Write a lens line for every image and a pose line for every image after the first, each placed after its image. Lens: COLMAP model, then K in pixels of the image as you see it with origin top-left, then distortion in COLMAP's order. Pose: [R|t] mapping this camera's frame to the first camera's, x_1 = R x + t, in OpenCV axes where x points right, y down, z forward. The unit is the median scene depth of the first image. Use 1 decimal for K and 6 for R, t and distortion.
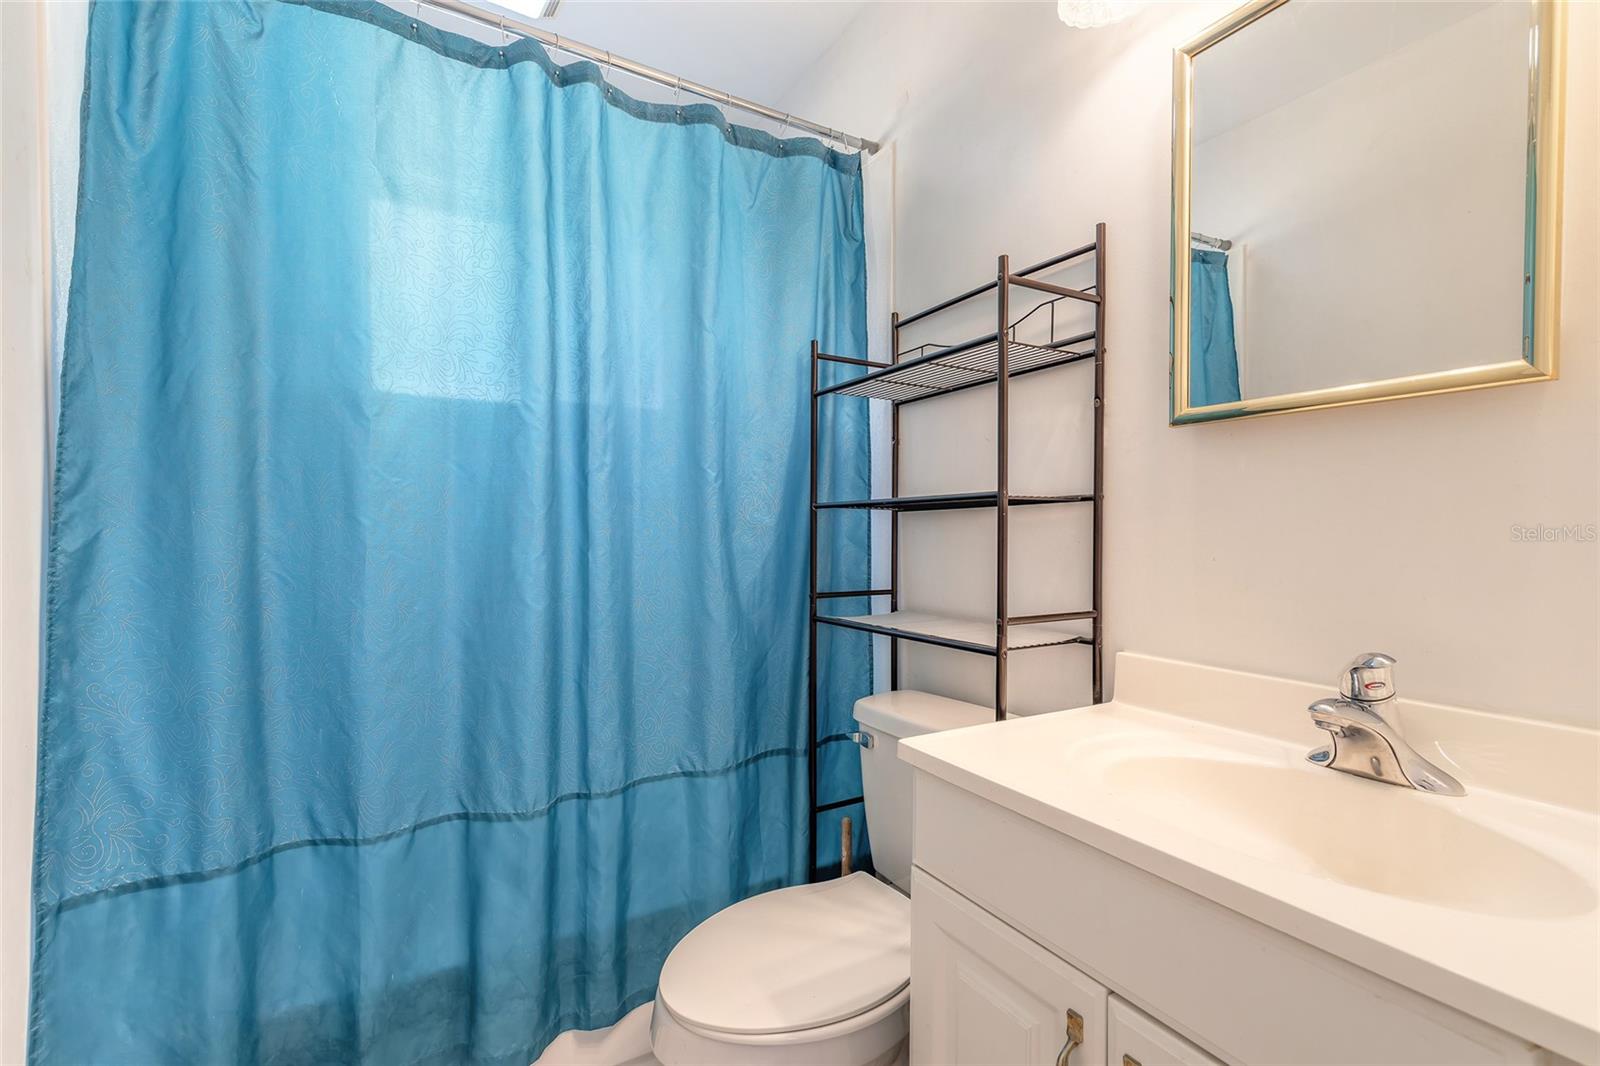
lens RADIAL K [[724.6, 0, 791.4], [0, 724.6, 531.1], [0, 0, 1]] dist [0.010075, -0.003261]
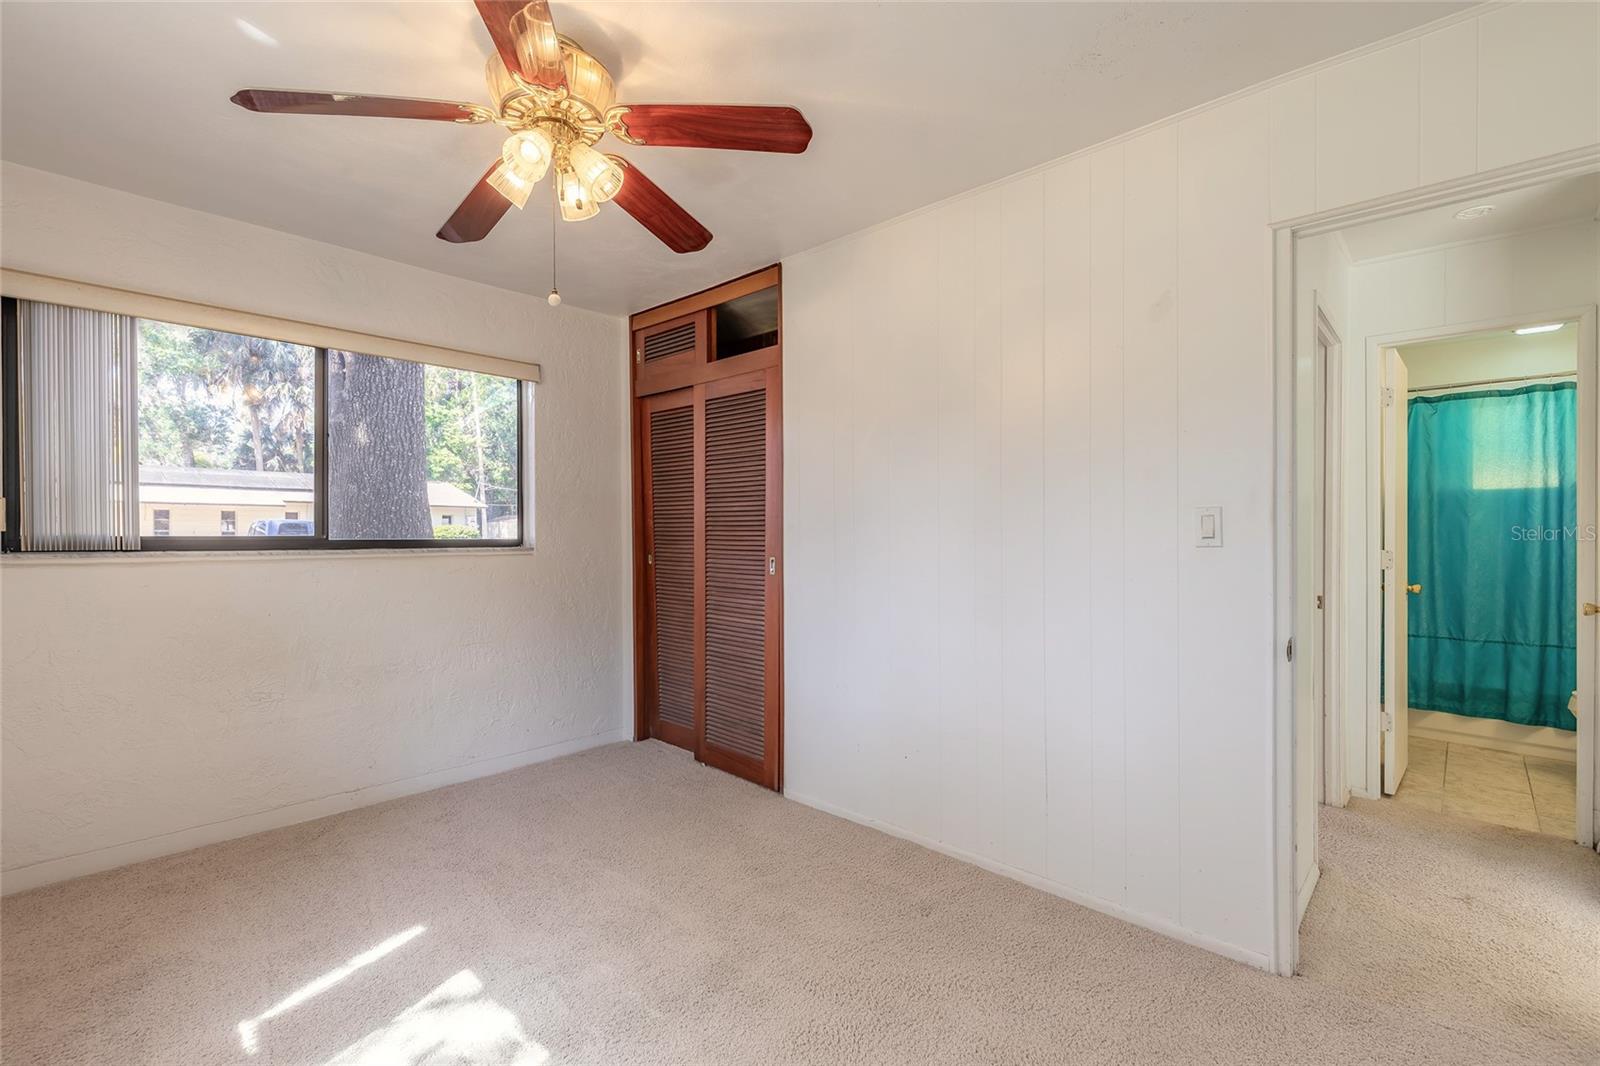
lens RADIAL K [[724.6, 0, 794.8], [0, 724.6, 539.7], [0, 0, 1]] dist [0.010075, -0.003261]
pose [[0.278362, 0.001303, -0.960475, 1.727384], [-0.012772, 0.999916, -0.002345, -0.000423], [0.960391, 0.012920, 0.278355, -2.833530]]
